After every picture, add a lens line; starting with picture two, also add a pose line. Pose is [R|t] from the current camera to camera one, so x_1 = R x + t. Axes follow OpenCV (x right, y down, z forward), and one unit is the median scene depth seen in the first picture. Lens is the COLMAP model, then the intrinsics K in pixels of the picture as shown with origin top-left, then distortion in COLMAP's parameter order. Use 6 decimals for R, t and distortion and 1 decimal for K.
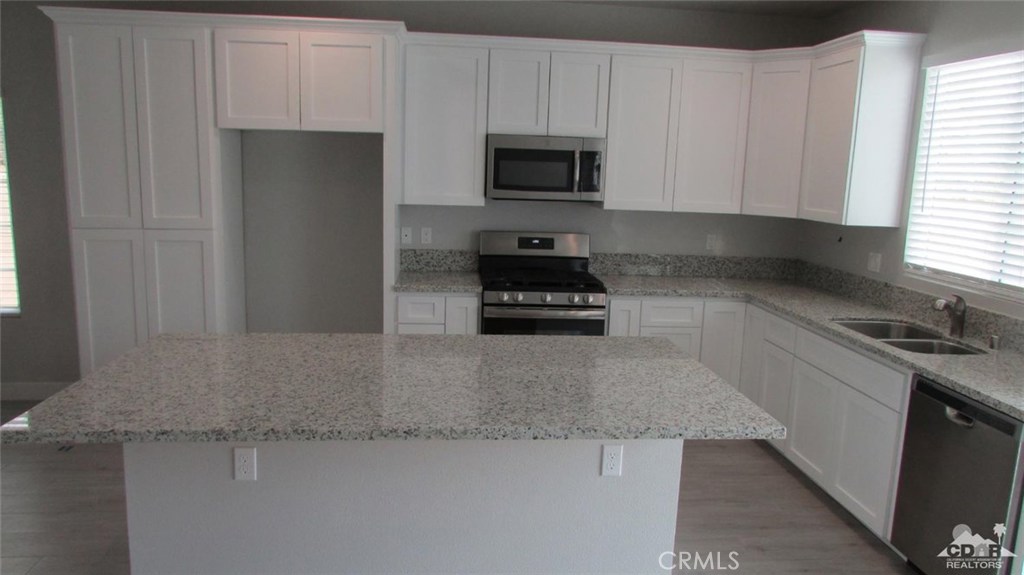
lens RADIAL K [[740.9, 0, 519.0], [0, 740.9, 288.4], [0, 0, 1]] dist [-0.017117, 0.000051]
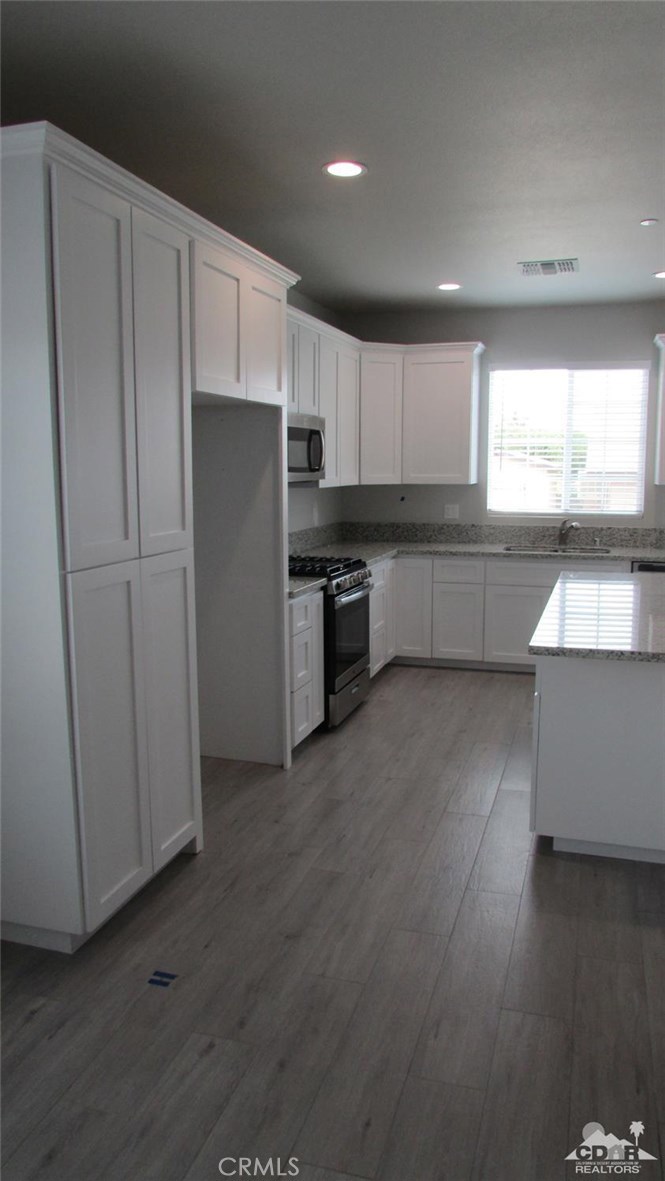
lens RADIAL K [[856.0, 0, 346.3], [0, 856.0, 585.1], [0, 0, 1]] dist [-0.036143, 0.002802]
pose [[0.391224, -0.167529, 0.904919, -1.008016], [0.170974, 0.979404, 0.107401, -0.103028], [-0.904274, 0.112700, 0.411809, 0.541568]]
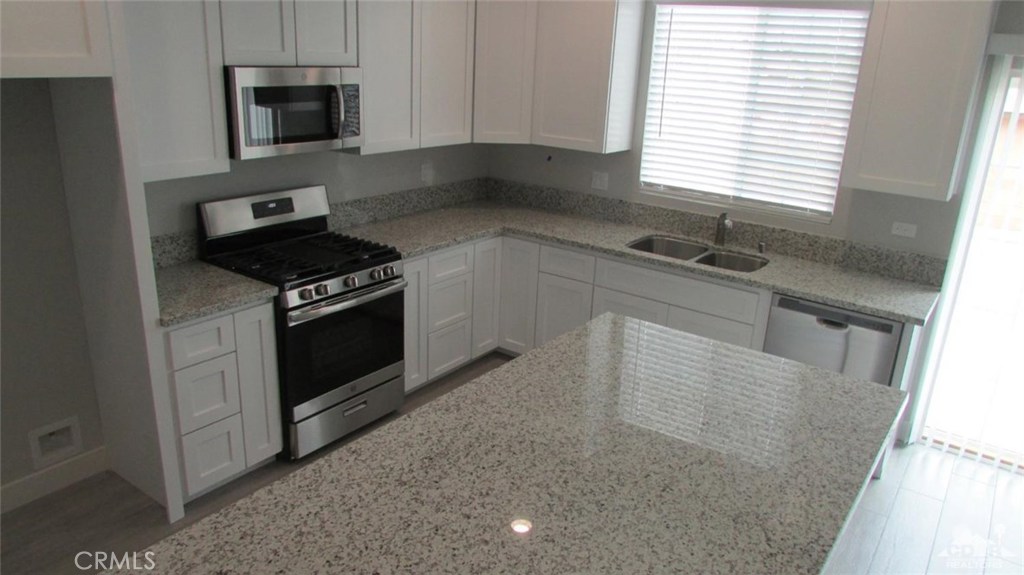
lens RADIAL K [[740.9, 0, 519.0], [0, 740.9, 288.4], [0, 0, 1]] dist [-0.017117, 0.000051]
pose [[0.666823, -0.238403, 0.706053, -0.406239], [0.100758, 0.967590, 0.231553, -0.145747], [-0.738373, -0.083265, 0.669232, 0.336621]]
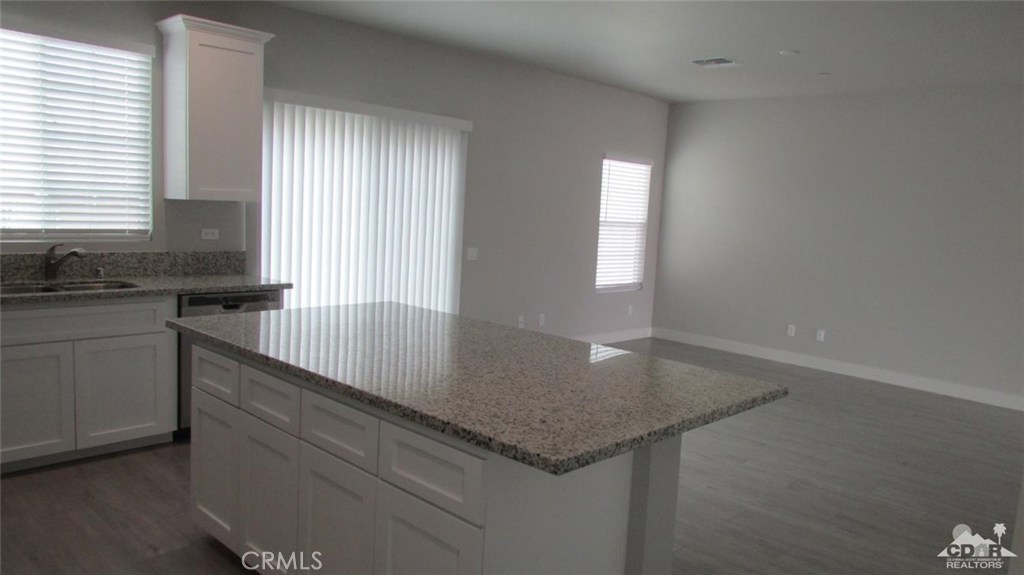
lens RADIAL K [[742.2, 0, 514.3], [0, 742.2, 292.6], [0, 0, 1]] dist [-0.036143, 0.002802]
pose [[-0.640396, -0.157855, 0.751648, -0.585836], [0.059765, 0.965442, 0.253674, -0.131303], [-0.765716, 0.207374, -0.608830, 0.919317]]
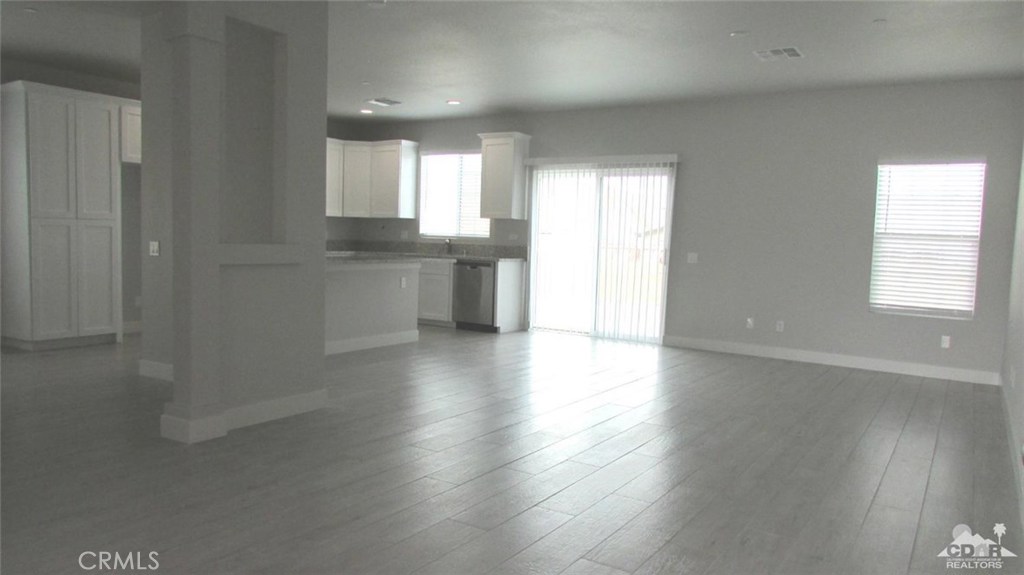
lens RADIAL K [[736.7, 0, 514.3], [0, 736.7, 267.2], [0, 0, 1]] dist [-0.005221, 0.000199]
pose [[0.636041, -0.048701, 0.770117, -1.093259], [0.124072, 0.991476, -0.039772, 0.200947], [-0.761616, 0.120846, 0.636662, -0.737662]]
